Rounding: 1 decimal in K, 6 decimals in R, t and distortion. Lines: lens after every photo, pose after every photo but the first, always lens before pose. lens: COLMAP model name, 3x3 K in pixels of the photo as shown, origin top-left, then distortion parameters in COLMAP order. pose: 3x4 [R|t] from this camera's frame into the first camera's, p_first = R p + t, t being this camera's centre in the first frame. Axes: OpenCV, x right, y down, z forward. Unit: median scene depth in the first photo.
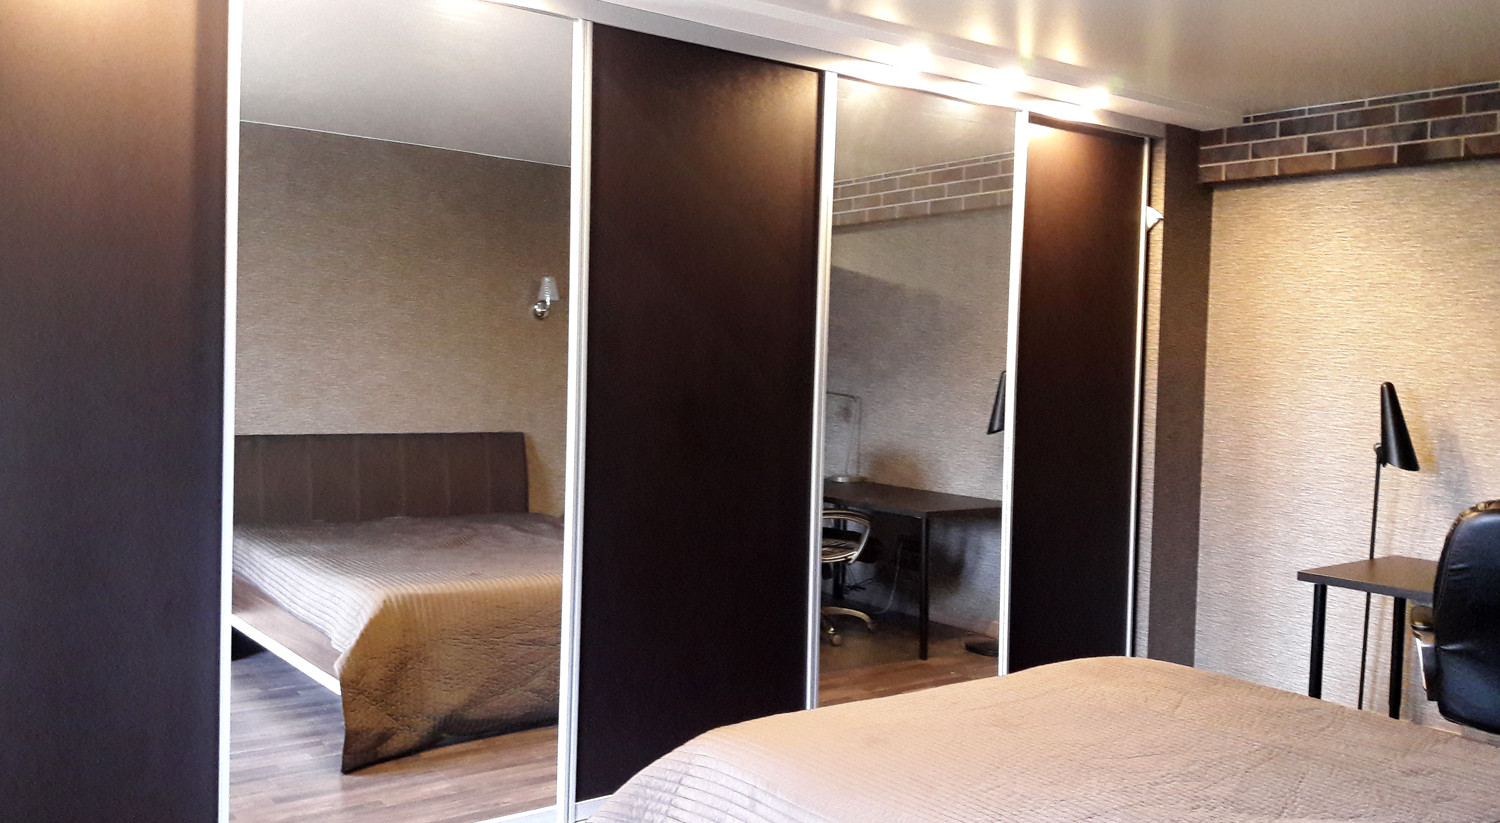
lens RADIAL K [[1300.4, 0, 750.0], [0, 1300.4, 411.5], [0, 0, 1]] dist [-0.002340, -0.002098]
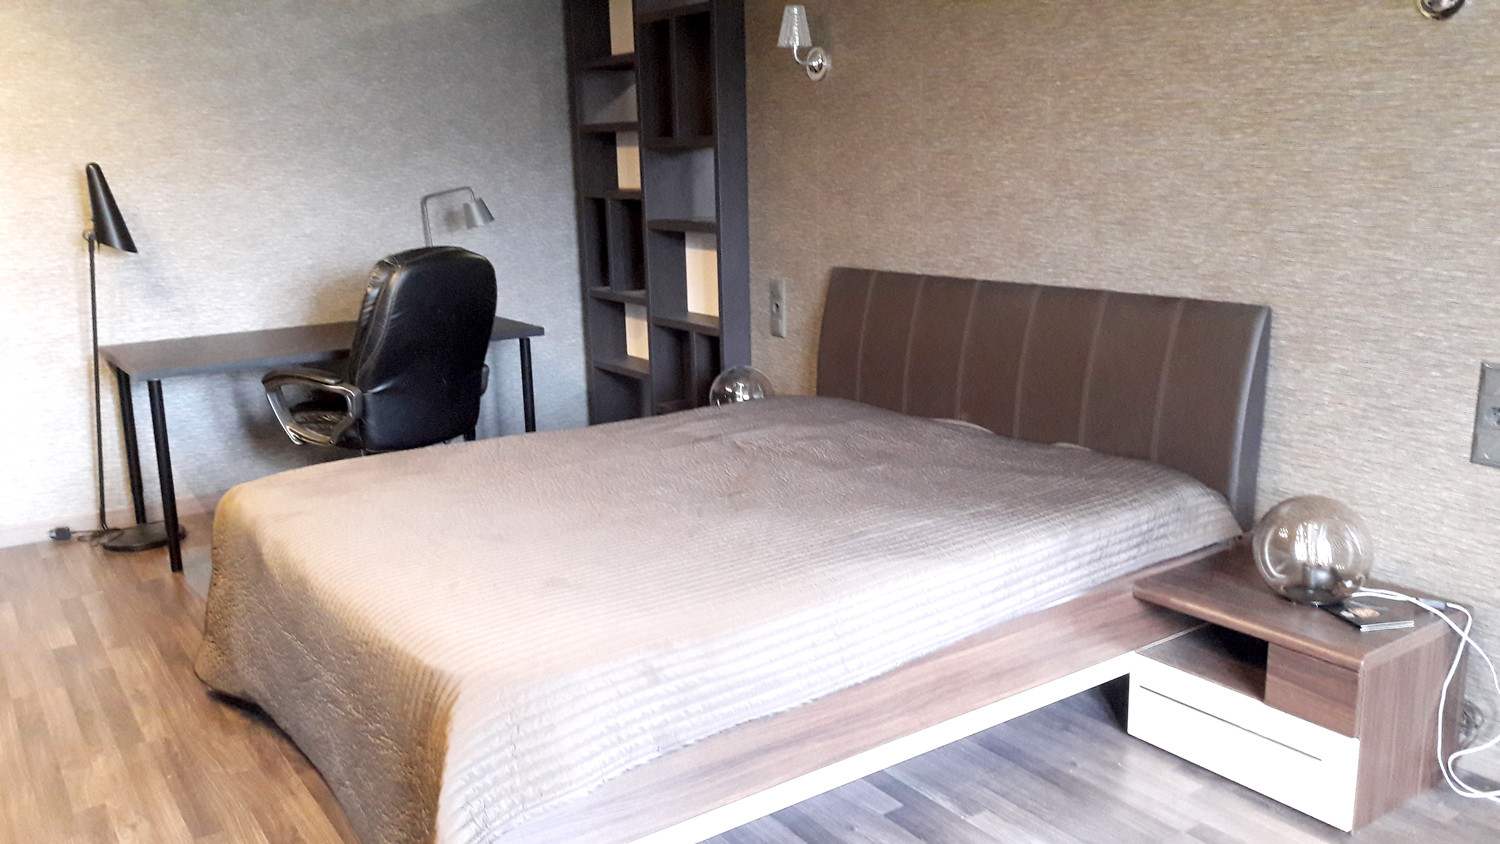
lens RADIAL K [[1207.5, 0, 750.0], [0, 1207.5, 422.0], [0, 0, 1]] dist [0.091668, -0.171083]
pose [[0.032379, -0.245573, 0.968837, -0.400707], [0.064797, 0.967822, 0.243150, -0.025132], [-0.997373, 0.054905, 0.047249, 0.497472]]
